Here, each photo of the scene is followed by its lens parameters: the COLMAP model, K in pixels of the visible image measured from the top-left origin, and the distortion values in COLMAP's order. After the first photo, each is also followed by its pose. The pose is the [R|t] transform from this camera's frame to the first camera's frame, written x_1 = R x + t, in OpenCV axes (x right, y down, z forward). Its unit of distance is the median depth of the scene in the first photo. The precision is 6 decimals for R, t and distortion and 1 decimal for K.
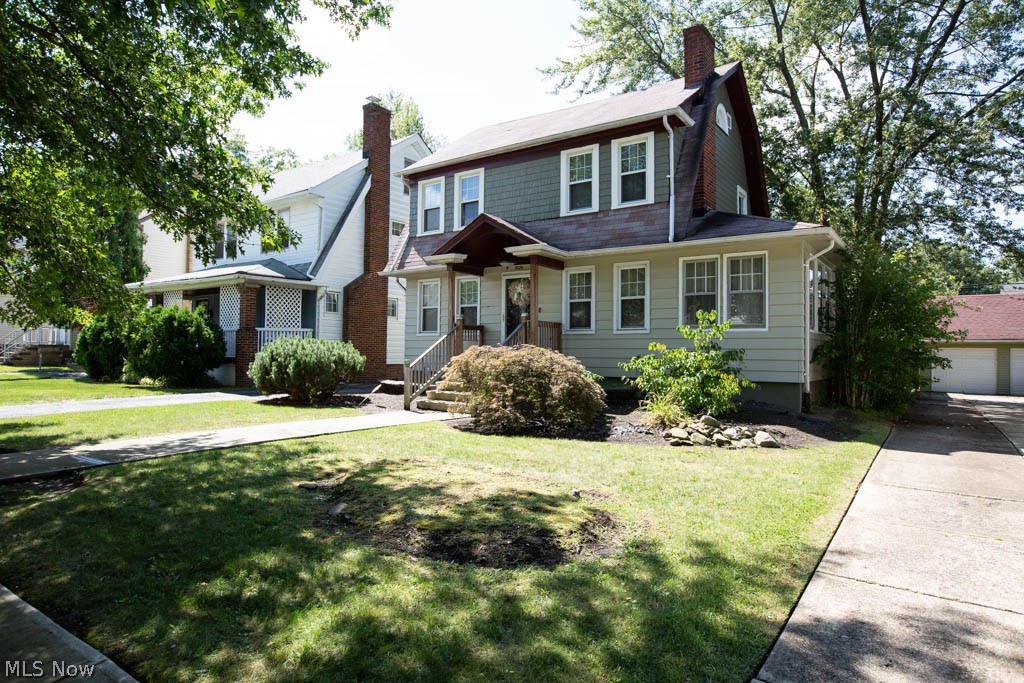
lens RADIAL K [[611.8, 0, 514.7], [0, 611.8, 342.0], [0, 0, 1]] dist [-0.001395, -0.002867]
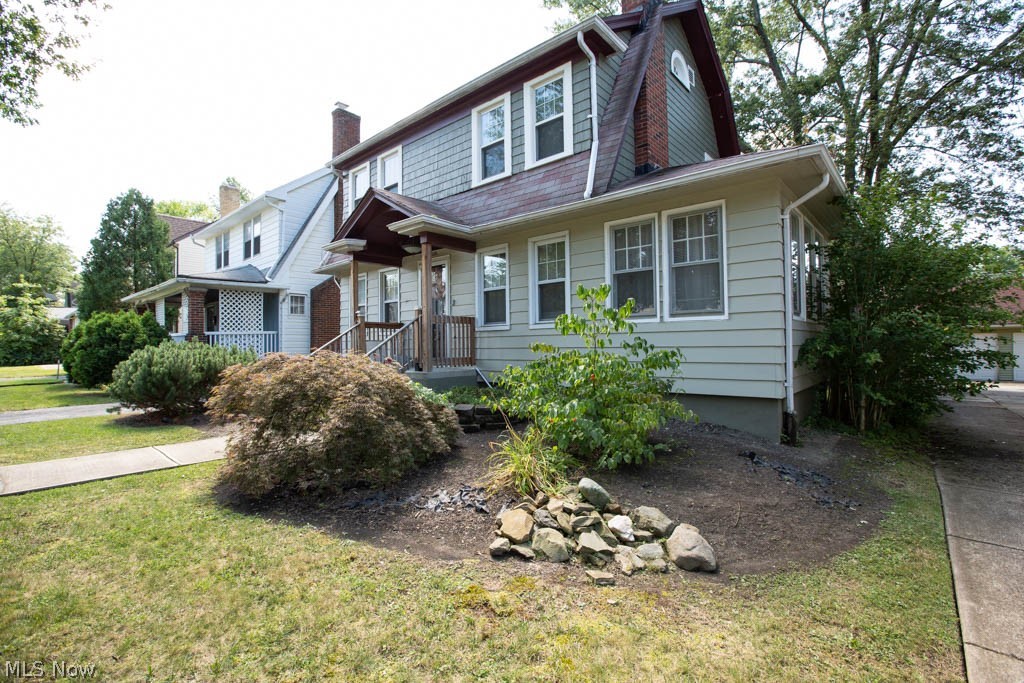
lens RADIAL K [[467.6, 0, 507.0], [0, 467.6, 342.8], [0, 0, 1]] dist [-0.023788, 0.001076]
pose [[0.993031, -0.023188, -0.115550, 0.201326], [0.024884, 0.999602, 0.013259, -0.004061], [0.115197, -0.016042, 0.993213, 0.403611]]
